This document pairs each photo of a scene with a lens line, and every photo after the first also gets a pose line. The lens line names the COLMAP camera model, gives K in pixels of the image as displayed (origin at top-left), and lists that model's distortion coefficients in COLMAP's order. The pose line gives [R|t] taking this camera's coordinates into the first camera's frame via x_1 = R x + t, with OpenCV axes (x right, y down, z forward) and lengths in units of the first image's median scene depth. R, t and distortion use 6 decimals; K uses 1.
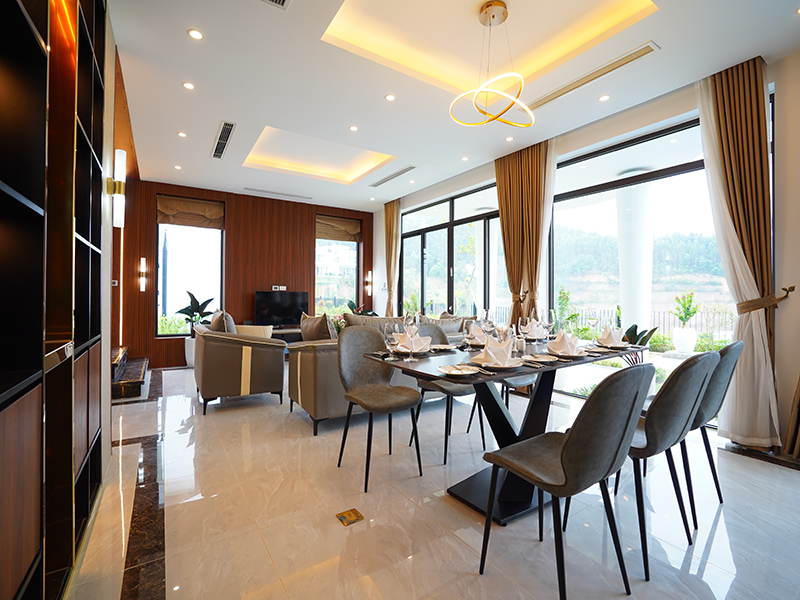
lens RADIAL K [[371.0, 0, 398.6], [0, 371.0, 297.7], [0, 0, 1]] dist [-0.074235, 0.027693]
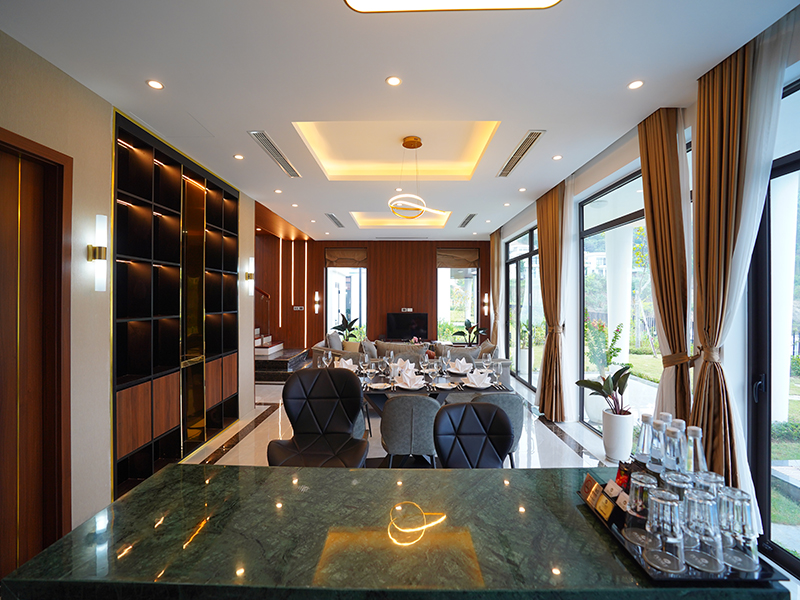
lens RADIAL K [[371.0, 0, 398.6], [0, 371.0, 297.7], [0, 0, 1]] dist [-0.074235, 0.027693]
pose [[0.831356, -0.006809, -0.555698, 0.415736], [0.003756, 0.999971, -0.006633, -0.066889], [0.555727, 0.003427, 0.831358, -0.105508]]
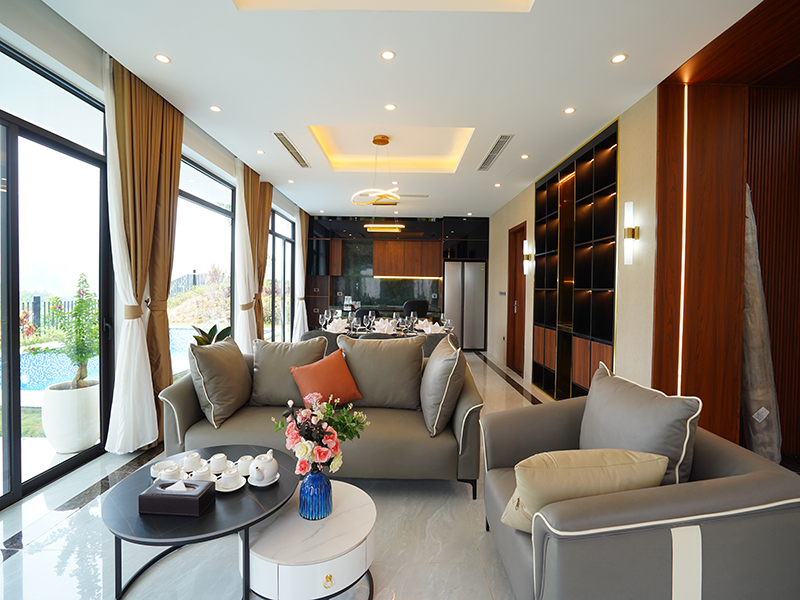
lens RADIAL K [[371.0, 0, 398.6], [0, 371.0, 297.7], [0, 0, 1]] dist [-0.074235, 0.027693]
pose [[-0.836930, -0.033577, 0.546279, -0.298782], [-0.022059, 0.999375, 0.027631, -0.039292], [-0.546865, 0.011075, -0.837148, 0.944578]]
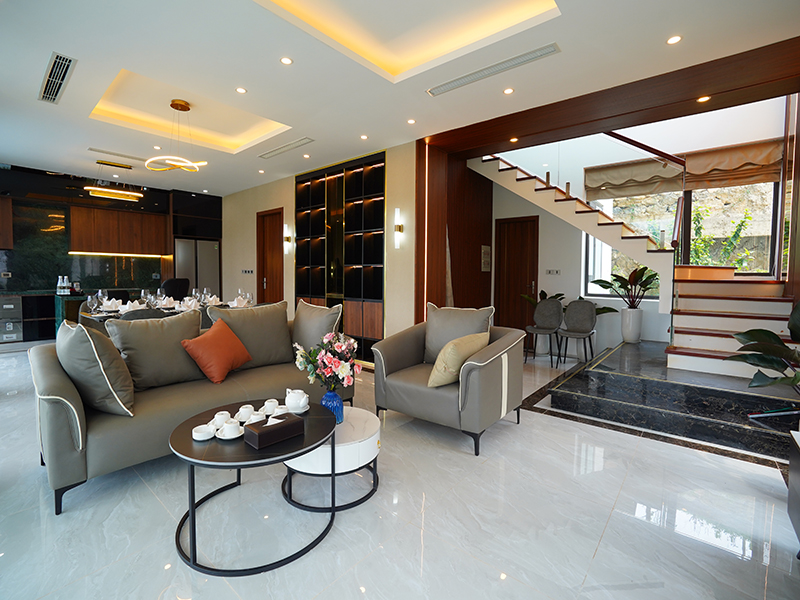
lens RADIAL K [[371.0, 0, 398.6], [0, 371.0, 297.7], [0, 0, 1]] dist [-0.074235, 0.027693]
pose [[-0.955697, 0.002456, -0.294342, -0.067055], [-0.014800, 0.998299, 0.056385, -0.018107], [0.293980, 0.058243, -0.954035, 1.116934]]
